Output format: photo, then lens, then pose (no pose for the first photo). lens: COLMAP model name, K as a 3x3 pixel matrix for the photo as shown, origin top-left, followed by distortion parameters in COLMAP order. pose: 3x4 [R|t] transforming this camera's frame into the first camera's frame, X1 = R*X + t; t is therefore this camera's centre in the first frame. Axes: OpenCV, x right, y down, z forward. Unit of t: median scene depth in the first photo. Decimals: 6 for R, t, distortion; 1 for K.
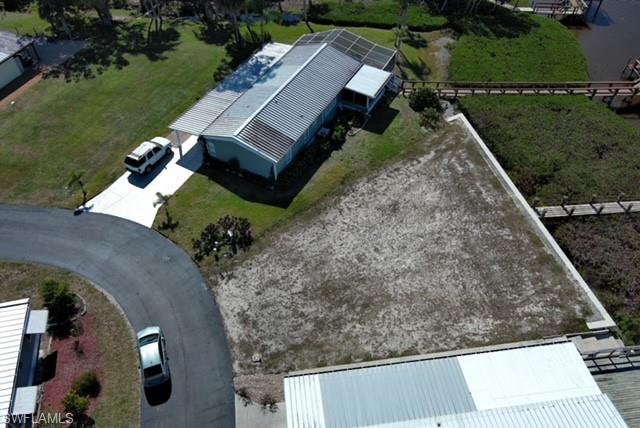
lens RADIAL K [[499.3, 0, 317.5], [0, 499.3, 212.8], [0, 0, 1]] dist [0.010255, -0.011328]
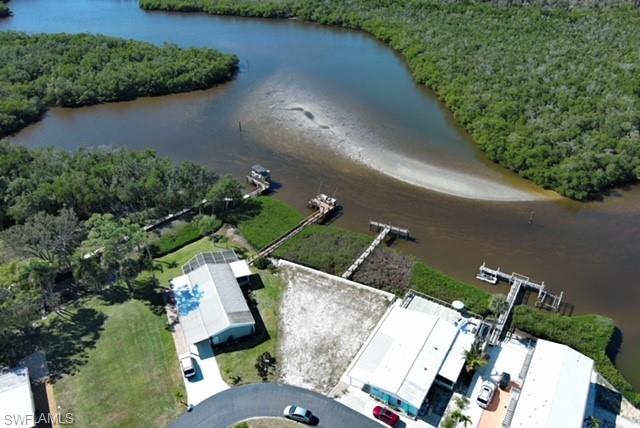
lens RADIAL K [[499.3, 0, 321.3], [0, 499.3, 213.8], [0, 0, 1]] dist [0.010255, -0.011328]
pose [[0.620576, -0.427811, 0.657163, -1.123608], [0.568588, 0.822621, -0.001409, -0.326816], [-0.539994, 0.374529, 0.753747, -0.903314]]
